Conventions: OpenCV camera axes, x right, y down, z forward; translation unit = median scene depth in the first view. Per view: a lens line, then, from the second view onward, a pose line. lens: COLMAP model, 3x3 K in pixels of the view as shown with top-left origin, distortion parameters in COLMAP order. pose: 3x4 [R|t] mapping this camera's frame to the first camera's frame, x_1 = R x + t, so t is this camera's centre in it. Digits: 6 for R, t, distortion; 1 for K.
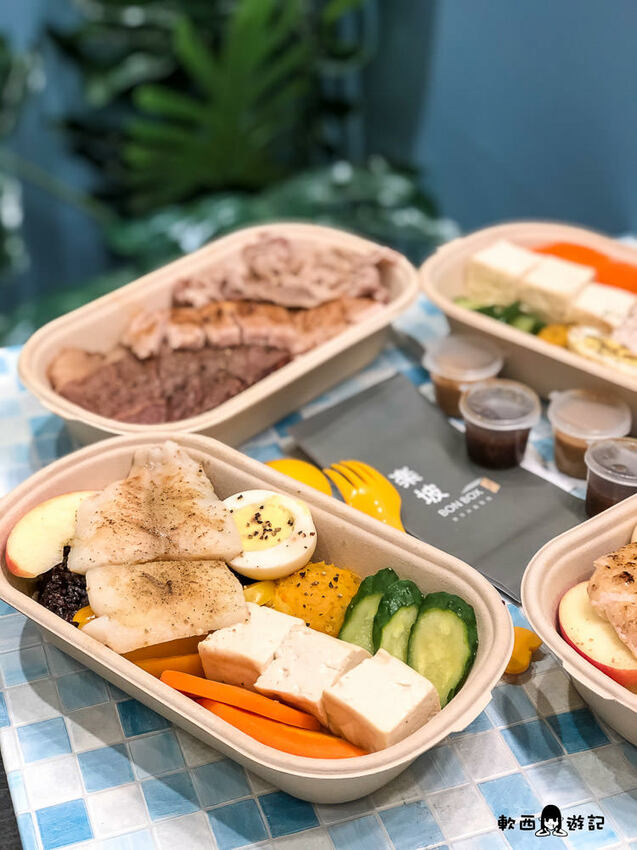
lens RADIAL K [[1430.4, 0, 318.5], [0, 1430.4, 425.0], [0, 0, 1]] dist [-0.002124, 0.155626]
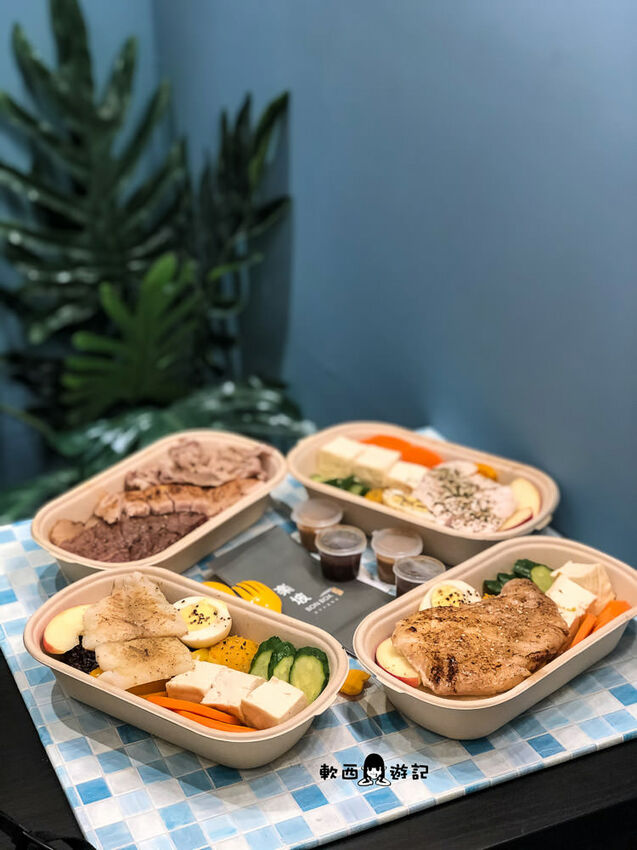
lens RADIAL K [[1430.4, 0, 318.5], [0, 1430.4, 425.0], [0, 0, 1]] dist [-0.002124, 0.155626]
pose [[0.995310, -0.046282, 0.084948, -0.027275], [0.056935, 0.990190, -0.127600, 0.061437], [-0.078209, 0.131838, 0.988181, -0.595689]]
